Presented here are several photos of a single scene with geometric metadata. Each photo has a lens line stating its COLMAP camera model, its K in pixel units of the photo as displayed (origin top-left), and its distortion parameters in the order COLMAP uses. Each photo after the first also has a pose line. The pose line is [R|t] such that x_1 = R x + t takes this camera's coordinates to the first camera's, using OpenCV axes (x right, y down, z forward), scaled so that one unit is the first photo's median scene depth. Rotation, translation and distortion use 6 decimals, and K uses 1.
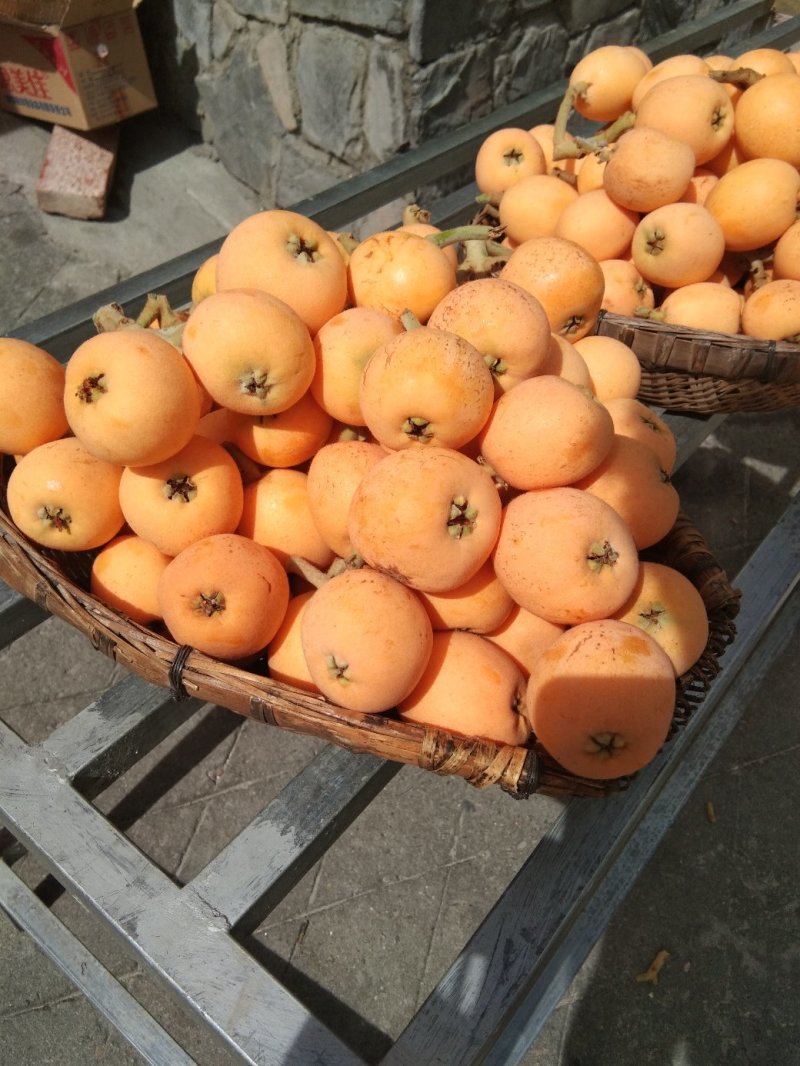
lens RADIAL K [[862.9, 0, 400.5], [0, 862.9, 535.0], [0, 0, 1]] dist [0.025831, -0.040466]
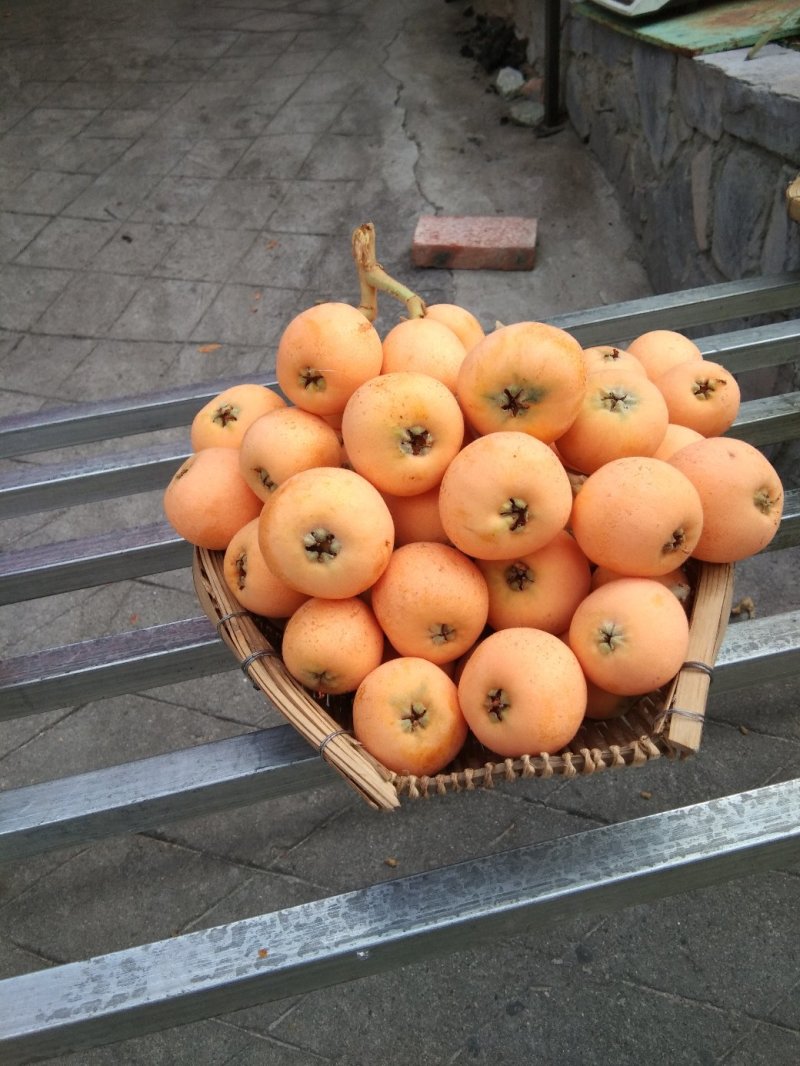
lens RADIAL K [[862.9, 0, 399.3], [0, 862.9, 531.9], [0, 0, 1]] dist [0.025831, -0.040466]
pose [[0.757381, 0.319069, -0.569710, 0.261235], [-0.353768, 0.933847, 0.052701, -0.134484], [0.548838, 0.161630, 0.820154, 0.134271]]
